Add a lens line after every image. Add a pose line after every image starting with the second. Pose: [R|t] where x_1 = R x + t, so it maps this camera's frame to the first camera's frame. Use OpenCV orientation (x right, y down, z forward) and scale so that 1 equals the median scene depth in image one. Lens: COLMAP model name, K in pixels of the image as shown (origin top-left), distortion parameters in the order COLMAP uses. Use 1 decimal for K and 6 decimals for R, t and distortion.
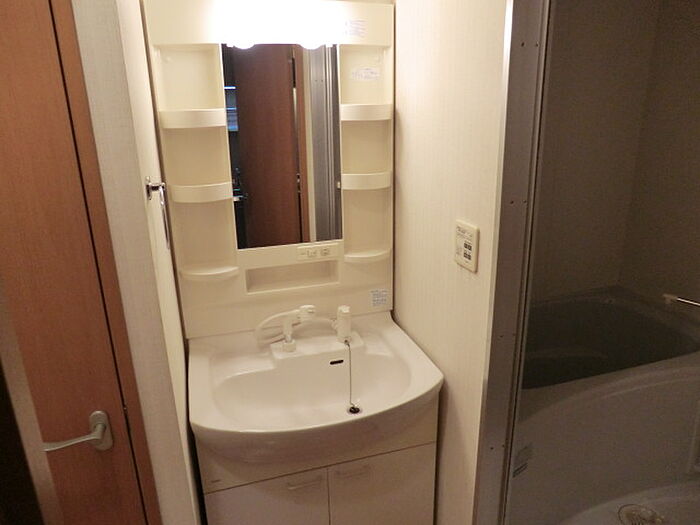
lens RADIAL K [[506.6, 0, 348.0], [0, 506.6, 259.8], [0, 0, 1]] dist [-0.085856, 0.078320]
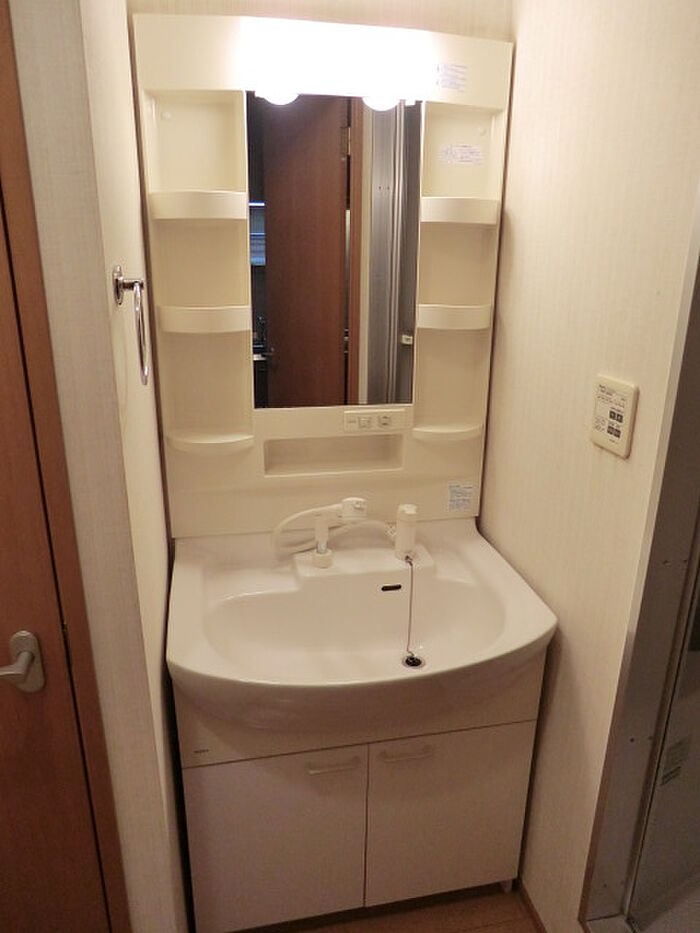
lens RADIAL K [[675.2, 0, 349.3], [0, 675.2, 473.0], [0, 0, 1]] dist [-0.085856, 0.078320]
pose [[0.995284, 0.060761, -0.075614, -0.021418], [-0.059262, 0.998002, 0.021916, 0.038366], [0.076795, -0.017332, 0.996896, 0.123642]]
